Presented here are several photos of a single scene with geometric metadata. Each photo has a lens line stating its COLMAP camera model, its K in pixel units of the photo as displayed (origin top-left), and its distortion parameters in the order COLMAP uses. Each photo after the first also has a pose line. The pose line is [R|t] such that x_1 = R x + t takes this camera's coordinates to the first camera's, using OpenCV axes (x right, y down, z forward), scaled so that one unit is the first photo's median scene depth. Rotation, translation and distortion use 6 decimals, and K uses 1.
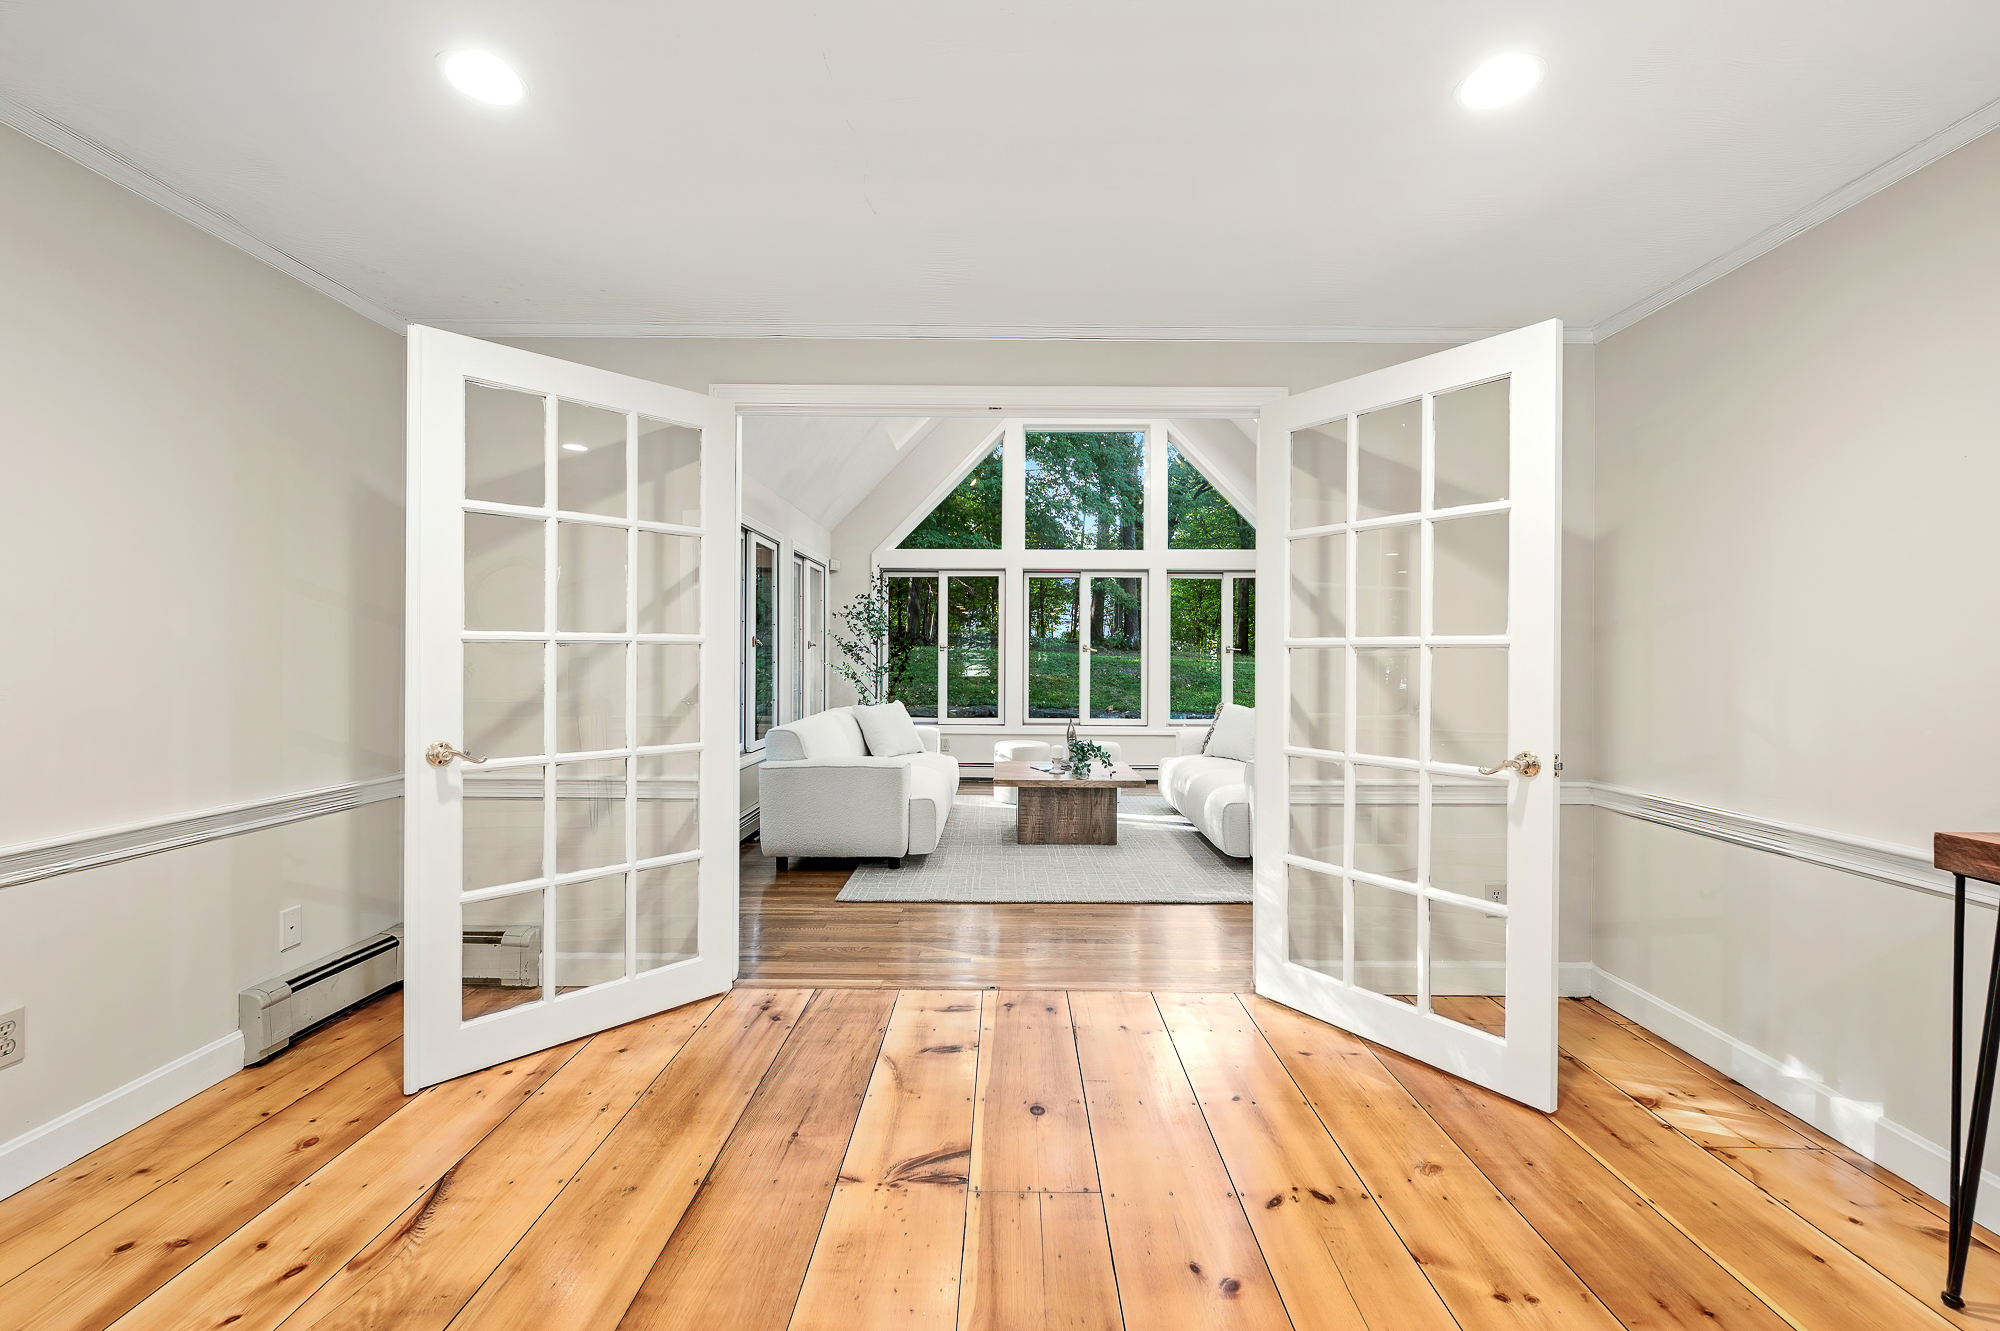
lens RADIAL K [[863.7, 0, 1002.1], [0, 863.7, 663.1], [0, 0, 1]] dist [0.001079, -0.000038]
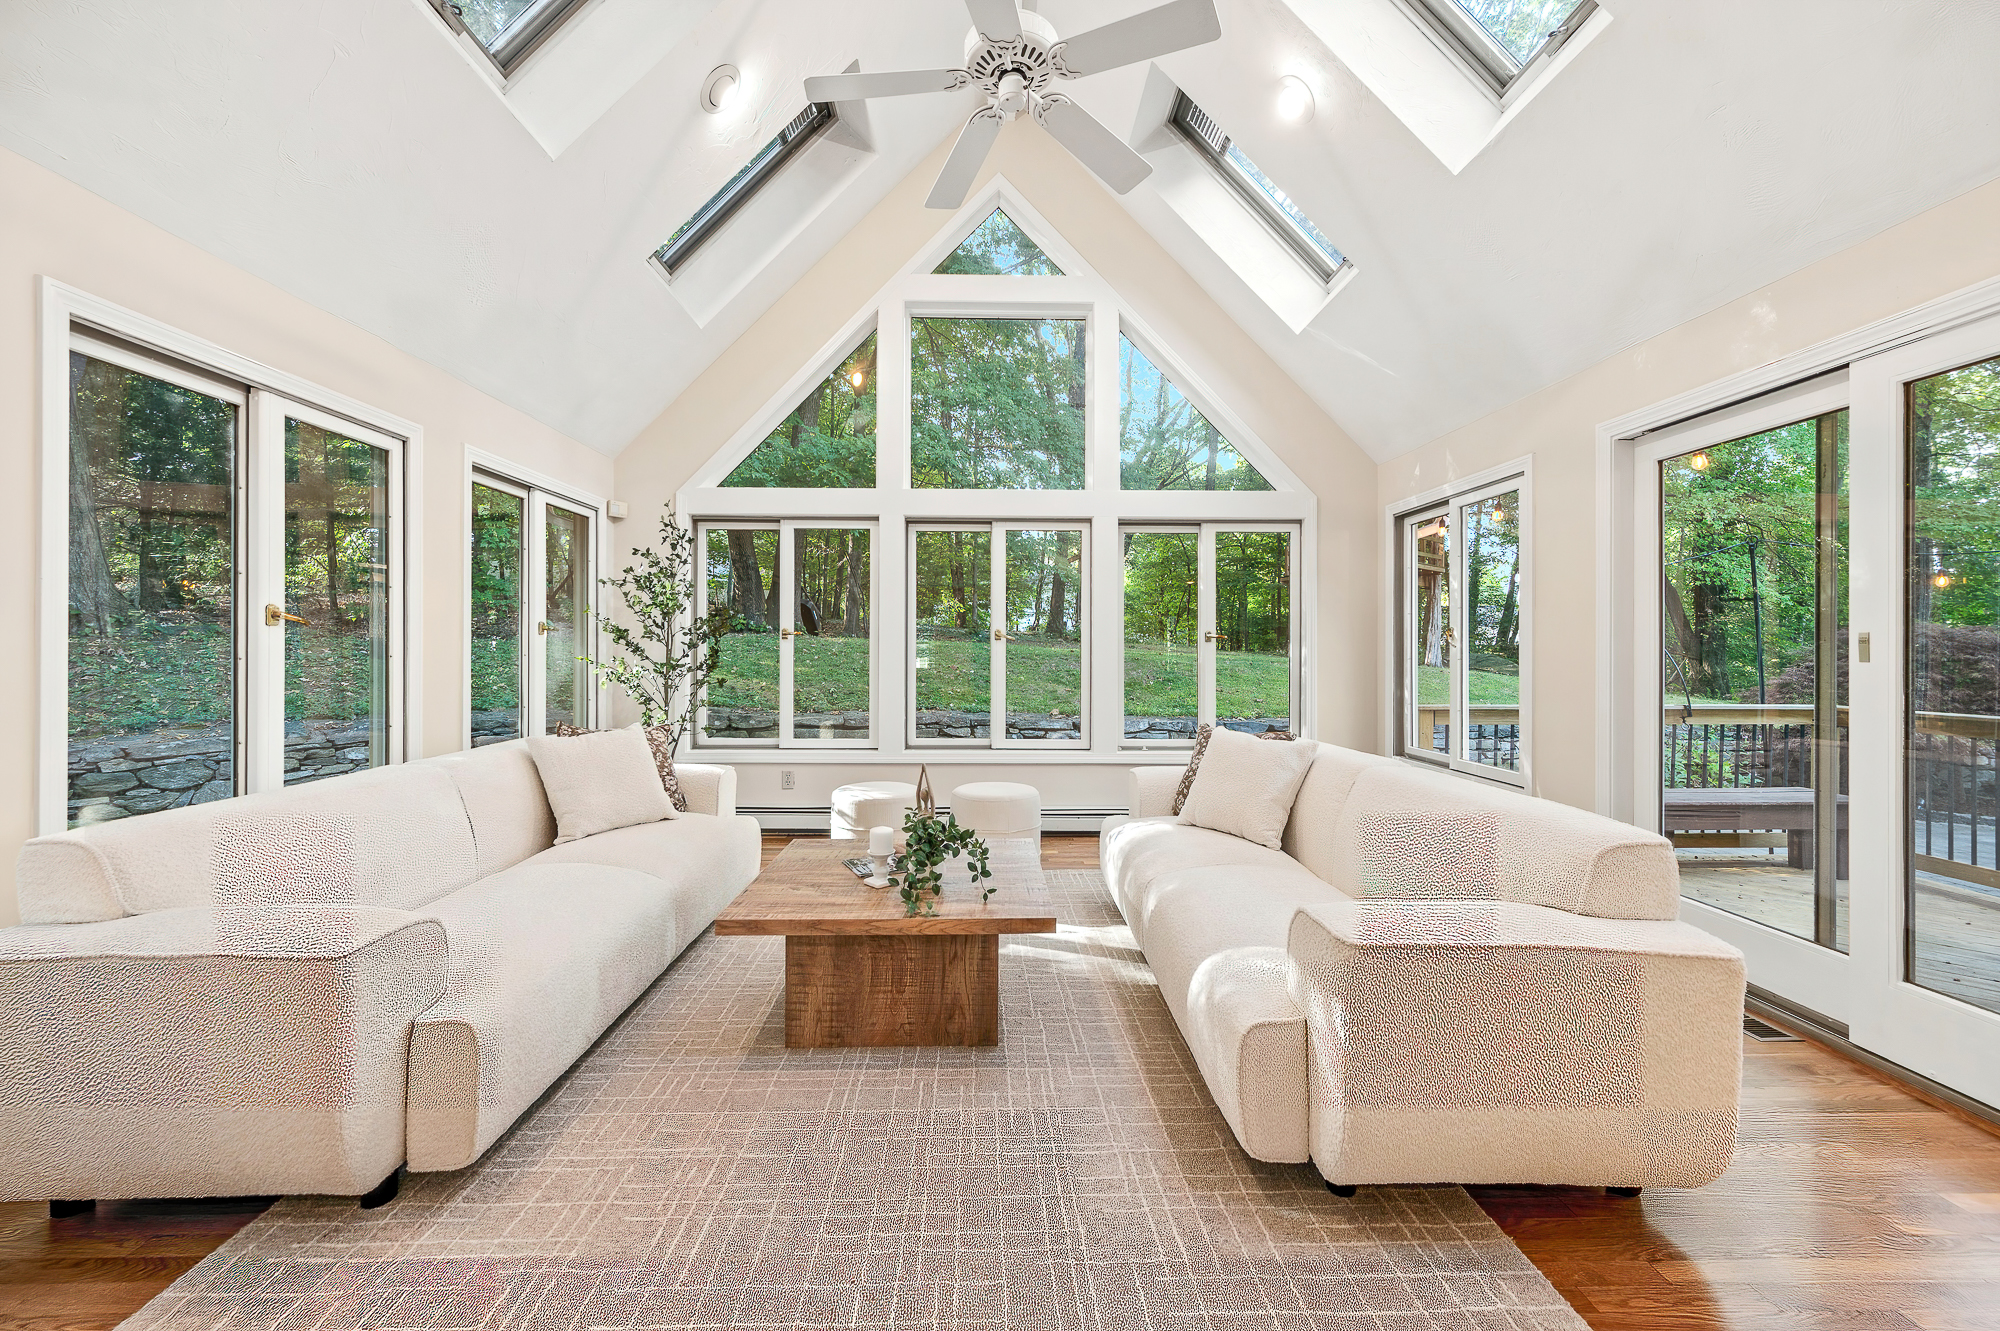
lens RADIAL K [[801.0, 0, 1000.0], [0, 801.0, 665.5], [0, 0, 1]] dist [-0.000511, -0.000182]
pose [[0.999617, 0.000206, 0.027678, 0.118274], [-0.000547, 0.999924, 0.012336, -0.001976], [-0.027674, -0.012347, 0.999541, 0.549376]]
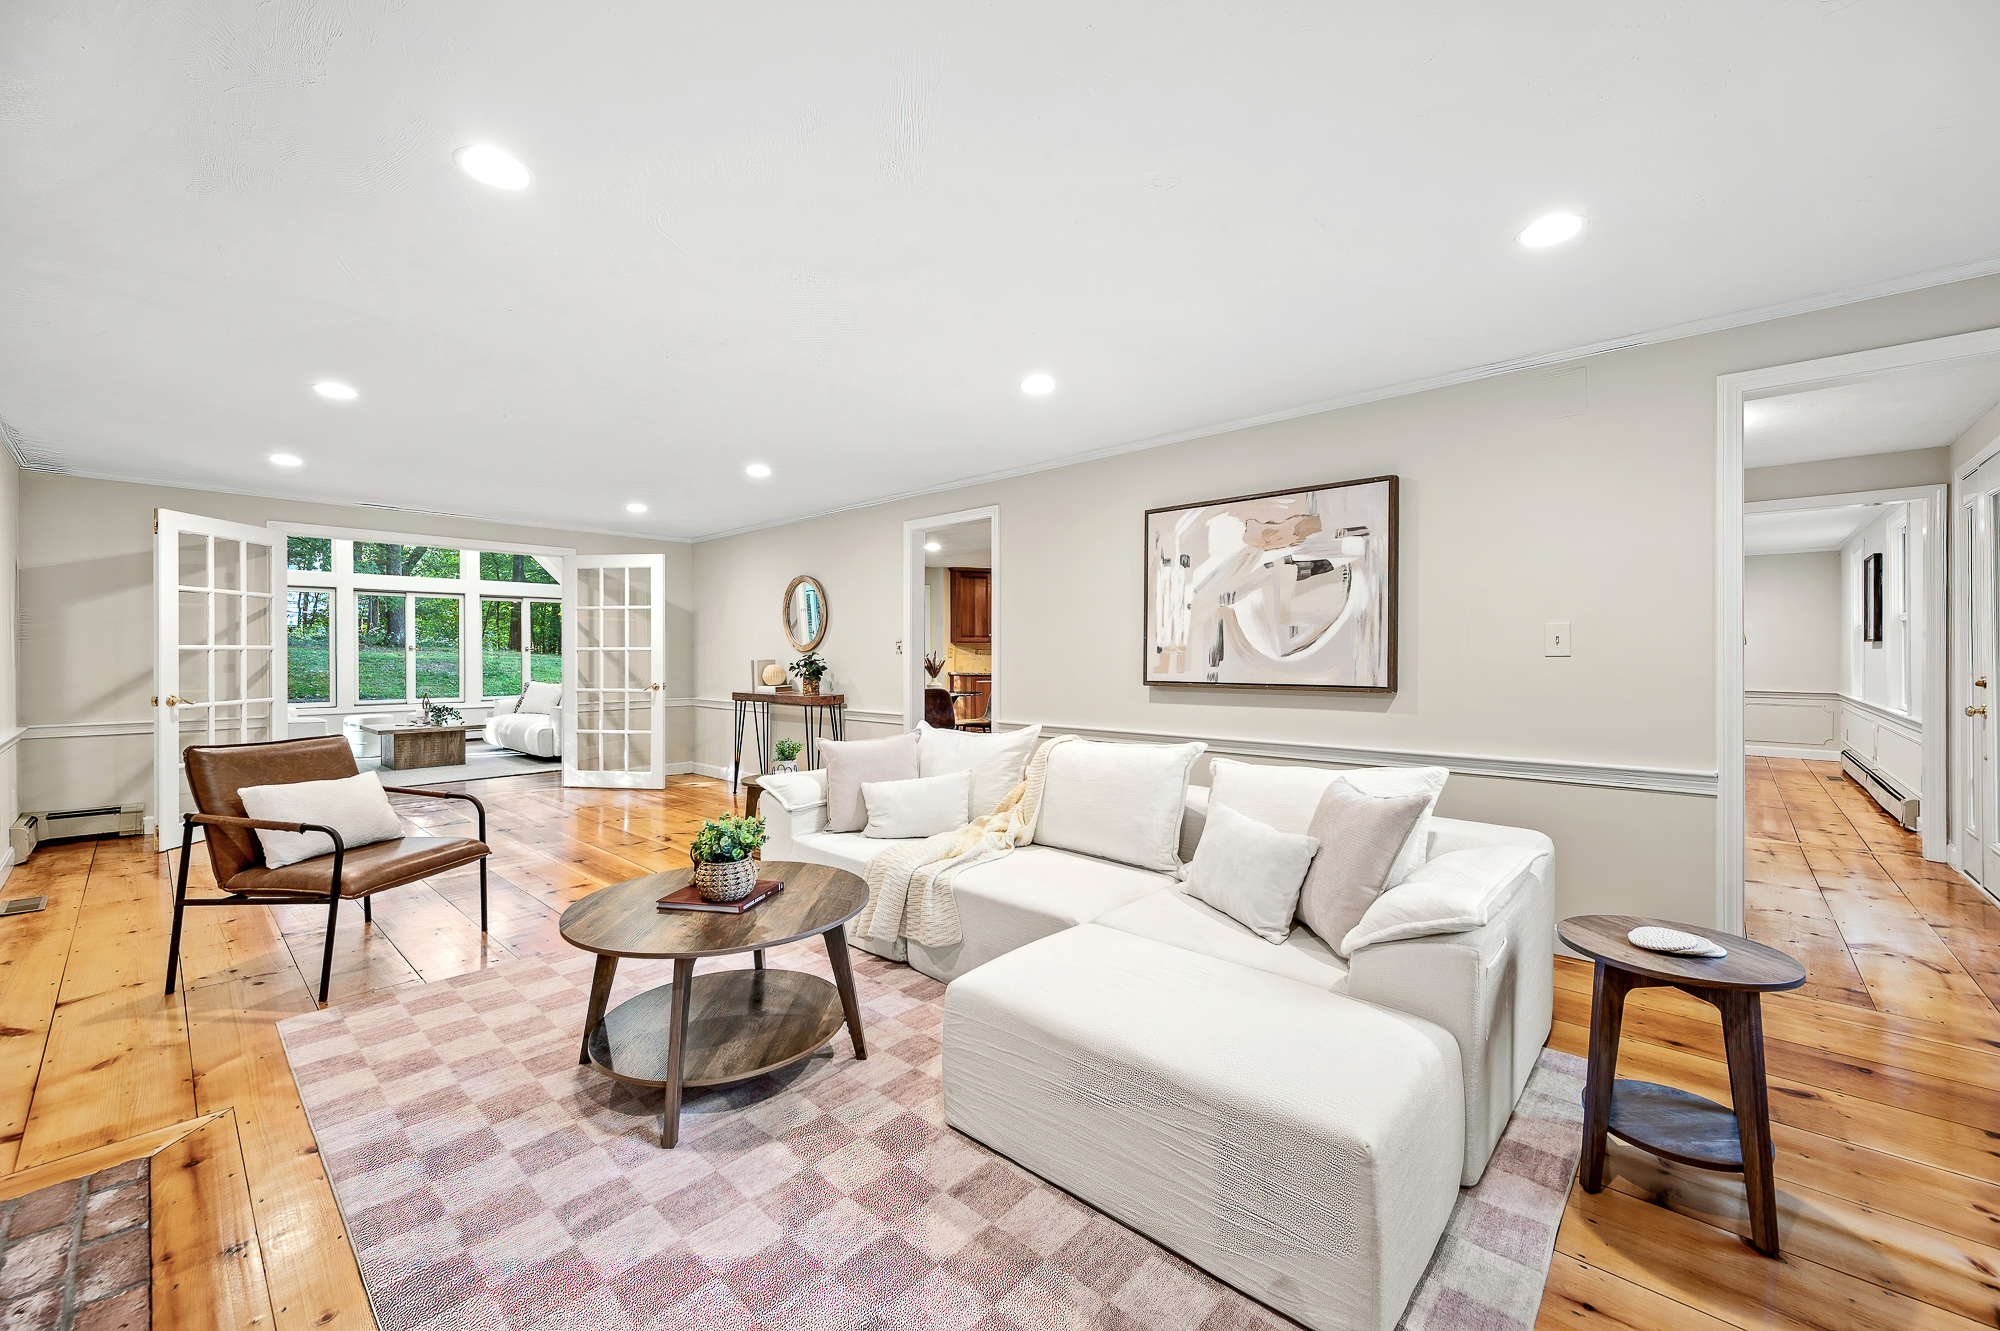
lens RADIAL K [[796.5, 0, 1011.7], [0, 796.5, 651.8], [0, 0, 1]] dist [-0.000417, -0.000079]
pose [[0.668280, -0.002754, 0.743905, -0.305956], [0.007375, 0.999969, -0.002923, 0.000860], [-0.743873, 0.007440, 0.668279, -0.835615]]
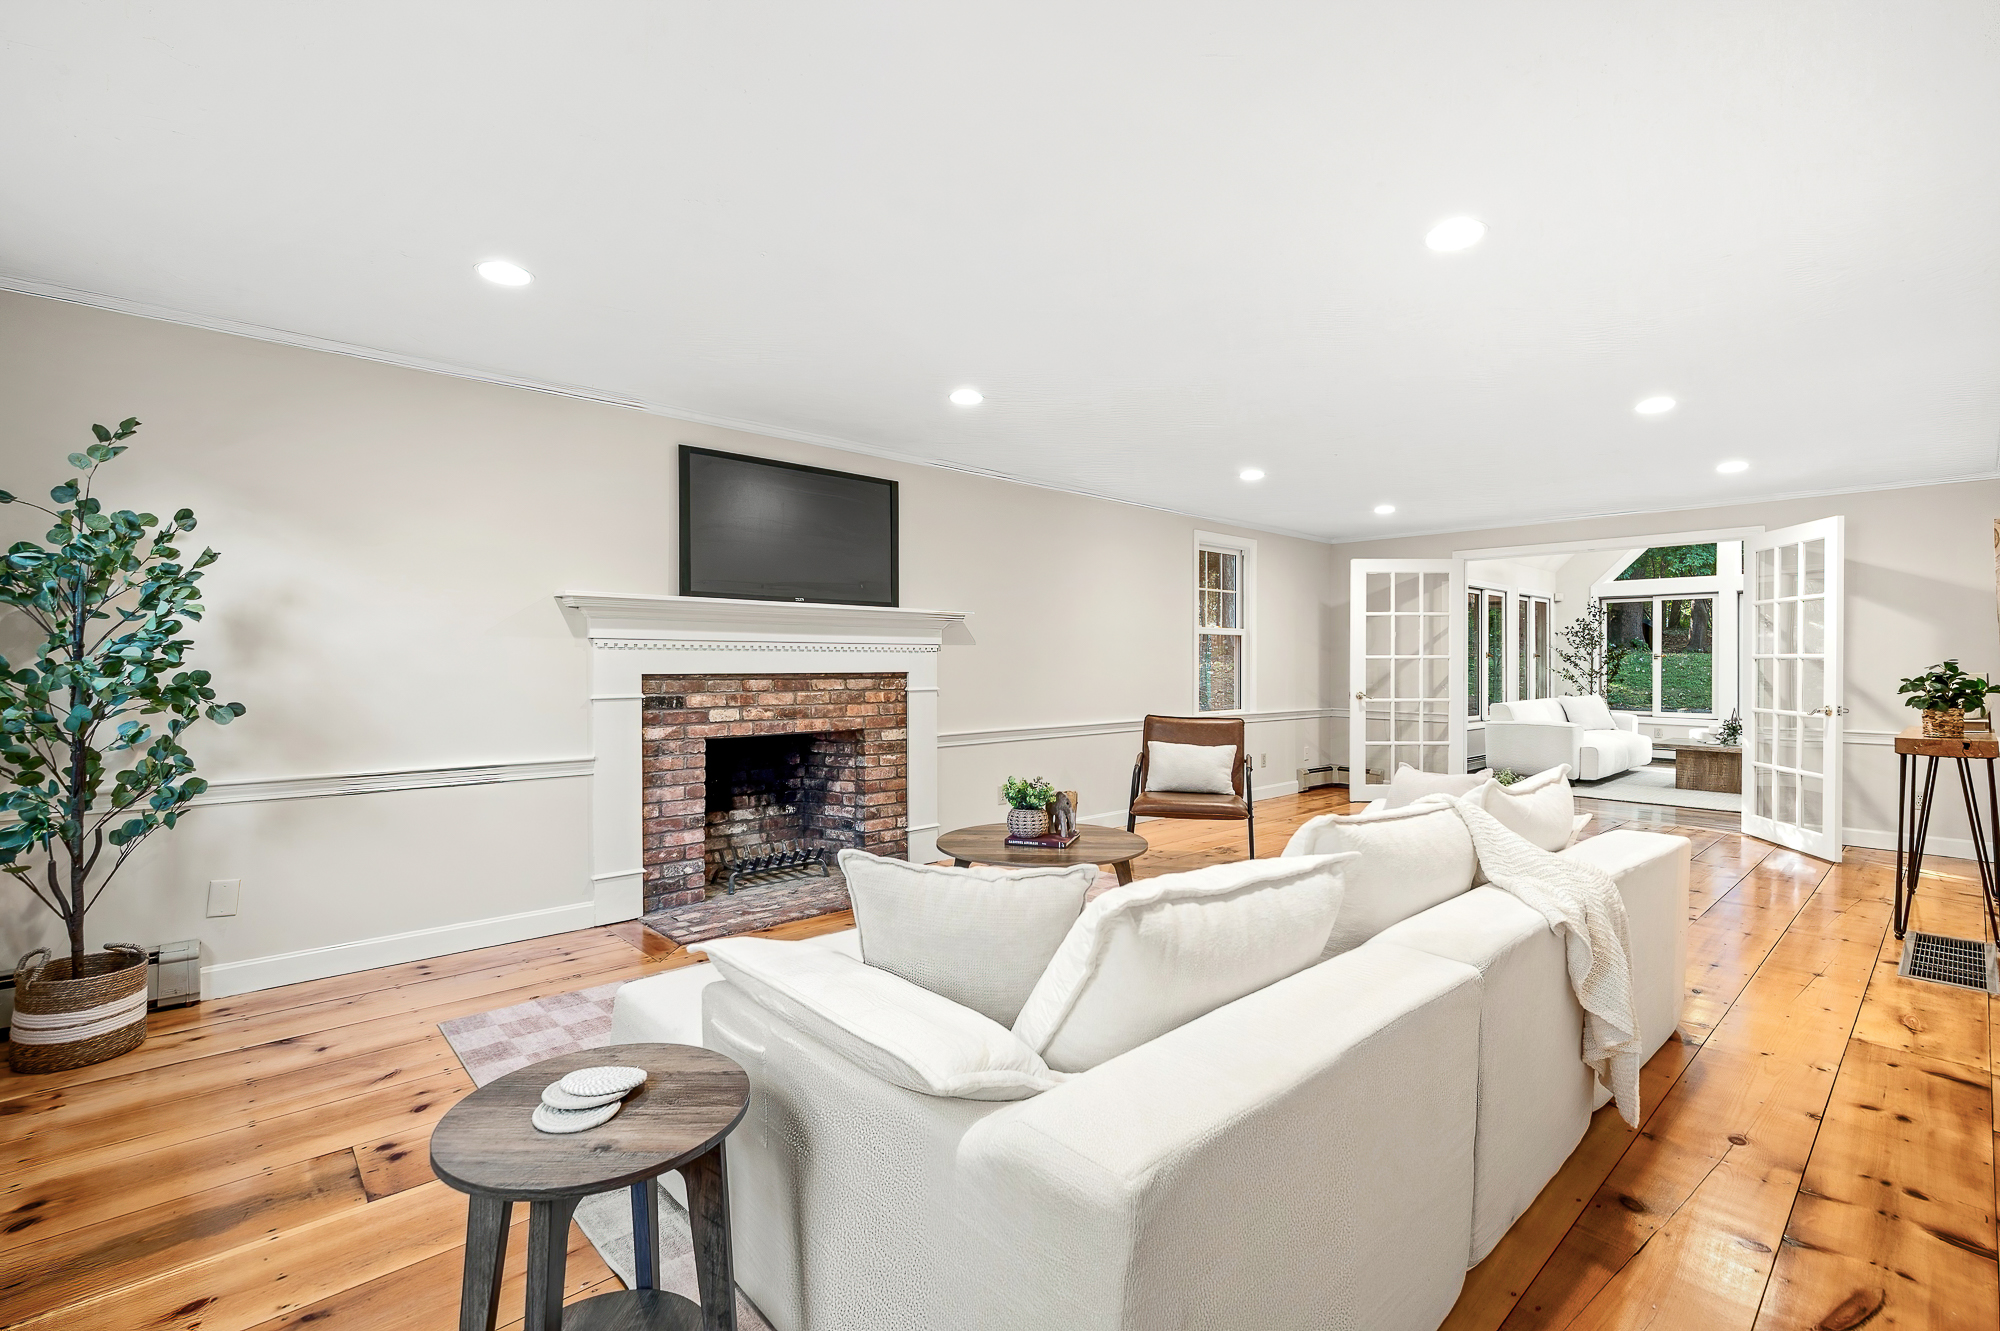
lens RADIAL K [[880.5, 0, 999.8], [0, 880.5, 657.2], [0, 0, 1]] dist [-0.000262, -0.000023]
pose [[0.679991, -0.006900, -0.733188, 0.333675], [-0.003729, 0.999910, -0.012869, 0.005428], [0.733211, 0.011485, 0.679904, -0.885077]]
